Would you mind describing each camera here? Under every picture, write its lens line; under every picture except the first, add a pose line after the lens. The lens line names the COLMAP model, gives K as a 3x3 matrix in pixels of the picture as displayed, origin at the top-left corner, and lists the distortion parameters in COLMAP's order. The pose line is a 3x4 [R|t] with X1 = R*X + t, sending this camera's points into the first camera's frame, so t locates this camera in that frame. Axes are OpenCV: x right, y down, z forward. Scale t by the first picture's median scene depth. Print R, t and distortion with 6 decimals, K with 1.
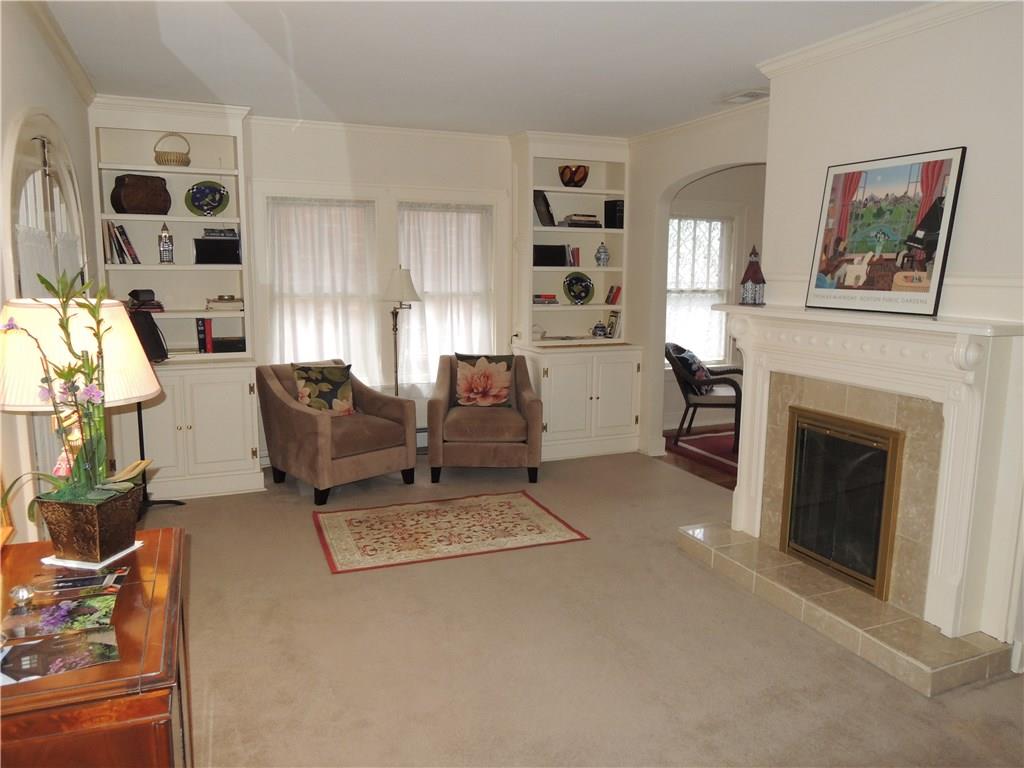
lens RADIAL K [[767.8, 0, 511.1], [0, 767.8, 387.0], [0, 0, 1]] dist [-0.011206, -0.003201]
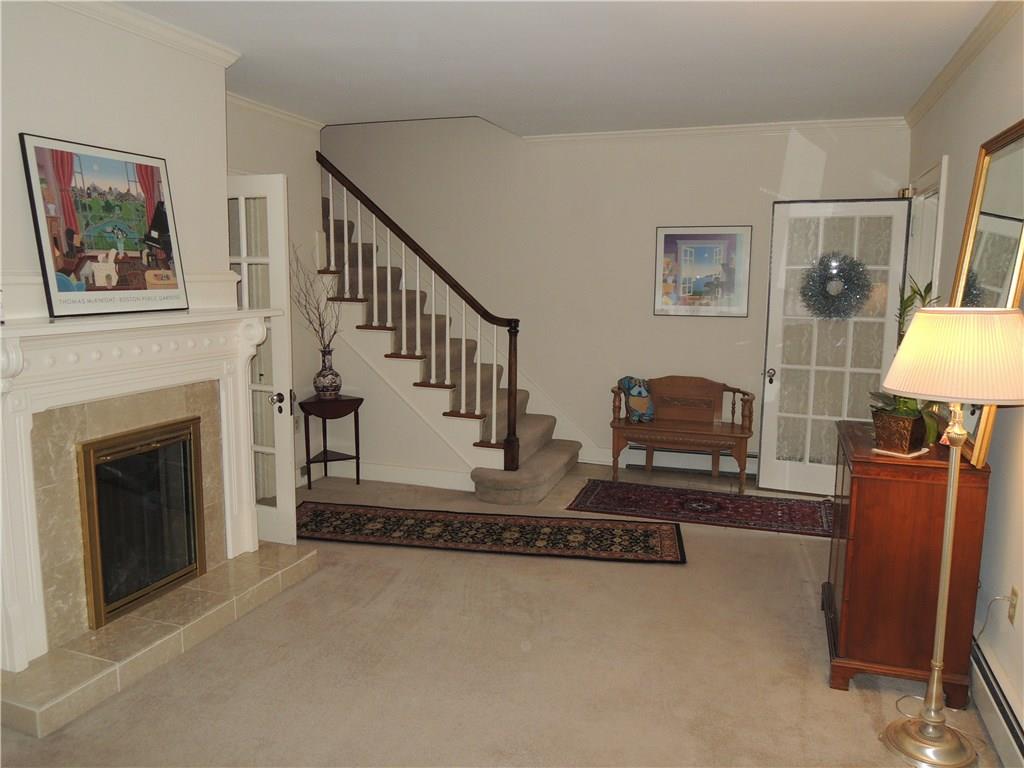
lens RADIAL K [[767.8, 0, 511.3], [0, 767.8, 381.8], [0, 0, 1]] dist [-0.011206, -0.003201]
pose [[-0.736959, -0.112924, 0.666438, -0.511688], [0.087750, 0.961620, 0.259976, -0.219634], [-0.670218, 0.250071, -0.698765, 1.359590]]
